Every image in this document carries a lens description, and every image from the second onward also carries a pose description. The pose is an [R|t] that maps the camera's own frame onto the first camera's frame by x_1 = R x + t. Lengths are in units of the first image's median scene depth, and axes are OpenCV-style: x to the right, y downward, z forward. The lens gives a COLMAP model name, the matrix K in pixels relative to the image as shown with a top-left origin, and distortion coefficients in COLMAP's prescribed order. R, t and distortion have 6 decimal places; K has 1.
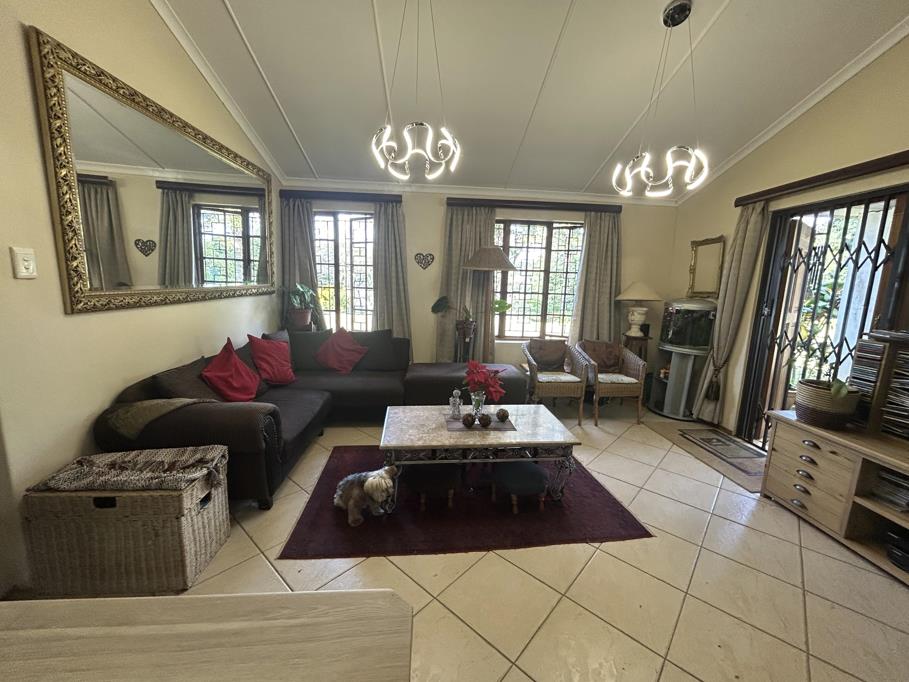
lens RADIAL K [[366.7, 0, 457.3], [0, 366.7, 337.4], [0, 0, 1]] dist [0.000437, 0.000314]
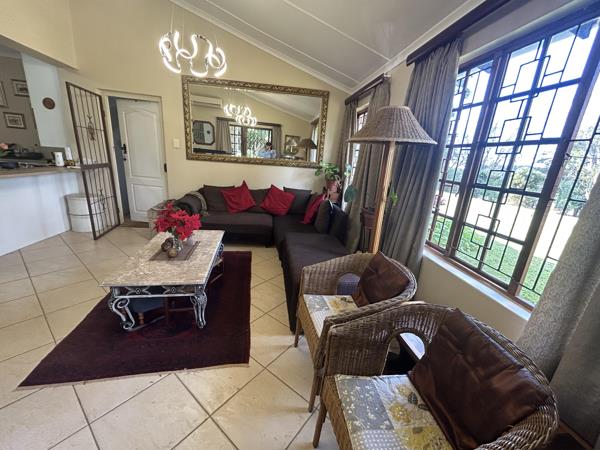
lens RADIAL K [[242.0, 0, 301.9], [0, 242.0, 222.6], [0, 0, 1]] dist [0.000437, 0.000314]
pose [[0.070014, 0.247291, -0.966408, 0.548440], [-0.224698, 0.947798, 0.226251, -0.104892], [0.971910, 0.201309, 0.121925, 0.773154]]
